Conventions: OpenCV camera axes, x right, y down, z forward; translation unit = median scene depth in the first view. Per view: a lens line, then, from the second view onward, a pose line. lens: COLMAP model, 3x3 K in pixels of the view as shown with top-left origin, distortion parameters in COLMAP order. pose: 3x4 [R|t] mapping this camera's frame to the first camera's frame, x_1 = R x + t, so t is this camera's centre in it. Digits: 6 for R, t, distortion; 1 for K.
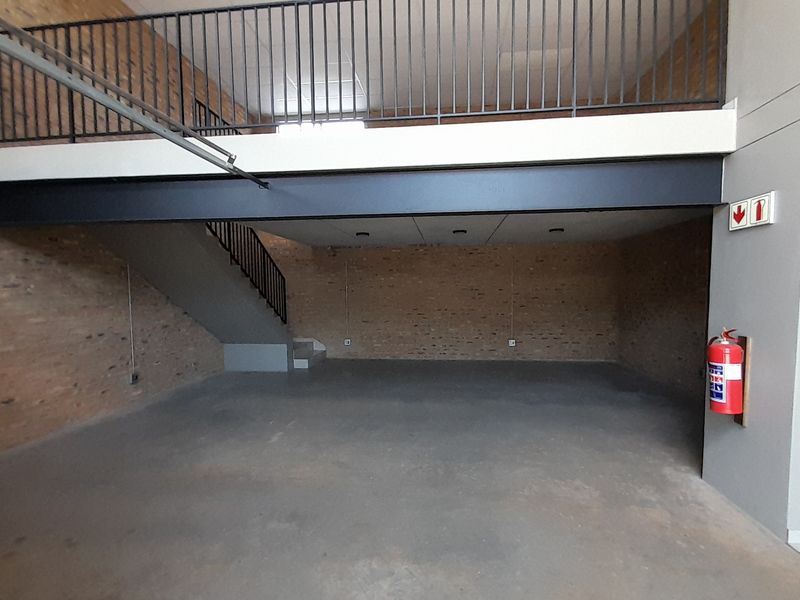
lens RADIAL K [[422.3, 0, 397.4], [0, 422.3, 310.9], [0, 0, 1]] dist [0.018729, -0.011726]
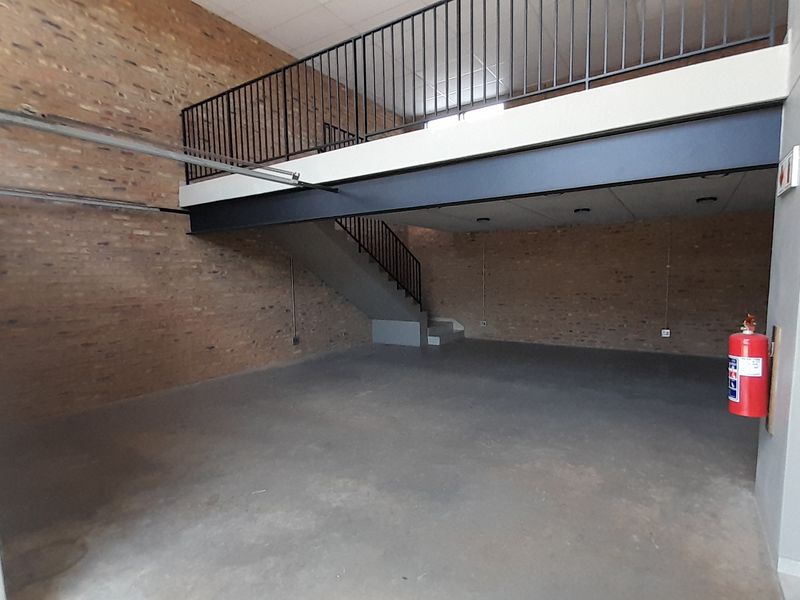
lens RADIAL K [[422.3, 0, 398.1], [0, 422.3, 311.6], [0, 0, 1]] dist [0.018729, -0.011726]
pose [[0.890265, 0.034433, -0.454140, 0.384905], [-0.016488, 0.998921, 0.043417, 0.006206], [0.455145, -0.031165, 0.889872, -0.045611]]
